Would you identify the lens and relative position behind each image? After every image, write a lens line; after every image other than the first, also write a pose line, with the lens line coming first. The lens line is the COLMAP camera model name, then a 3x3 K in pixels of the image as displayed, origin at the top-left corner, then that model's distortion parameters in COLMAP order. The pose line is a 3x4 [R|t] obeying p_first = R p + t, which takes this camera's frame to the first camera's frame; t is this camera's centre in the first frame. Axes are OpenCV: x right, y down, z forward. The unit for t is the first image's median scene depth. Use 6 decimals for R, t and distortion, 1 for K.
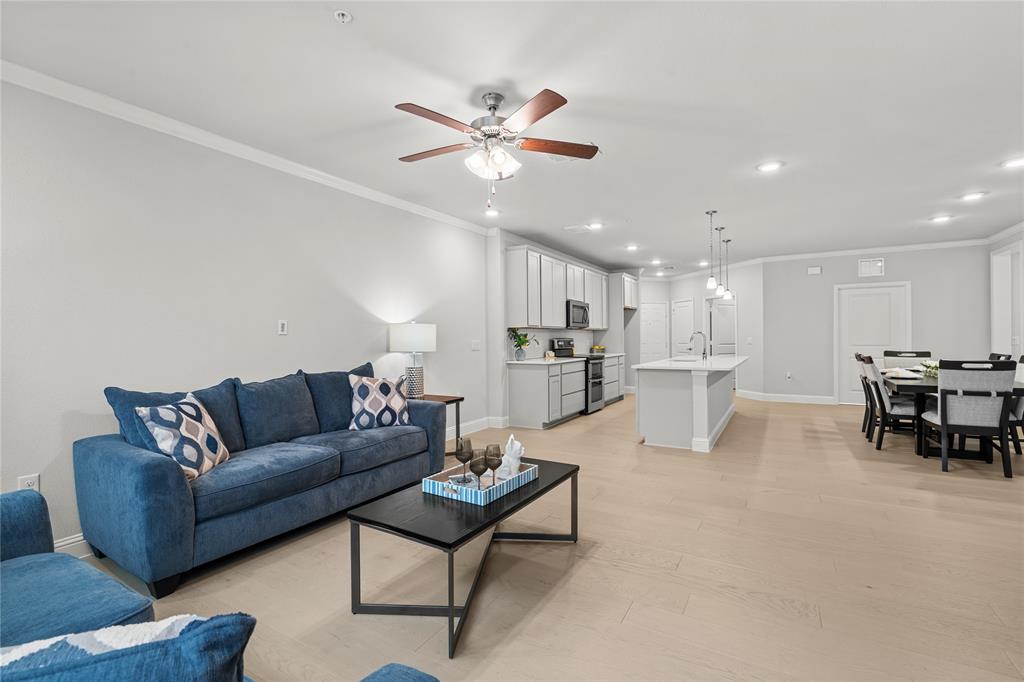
lens RADIAL K [[469.3, 0, 515.2], [0, 469.3, 339.8], [0, 0, 1]] dist [-0.001078, 0.000024]
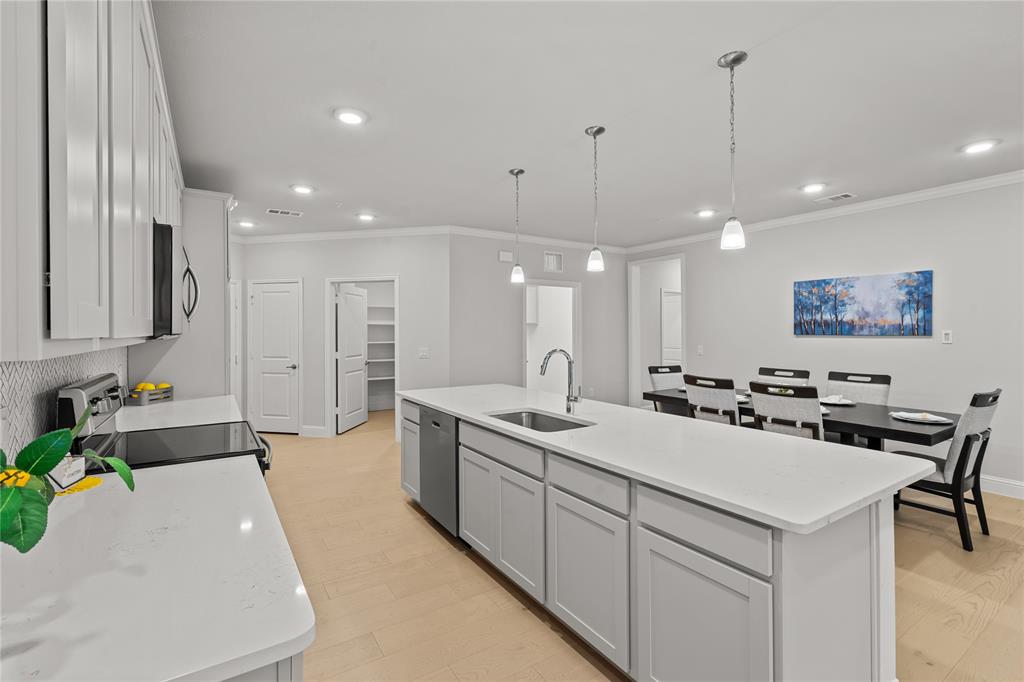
lens RADIAL K [[469.3, 0, 511.5], [0, 469.3, 339.6], [0, 0, 1]] dist [-0.001078, 0.000024]
pose [[0.425256, -0.004892, 0.905060, -0.040995], [0.009137, 0.999958, 0.001112, -0.025038], [-0.905027, 0.007797, 0.425283, 0.922511]]
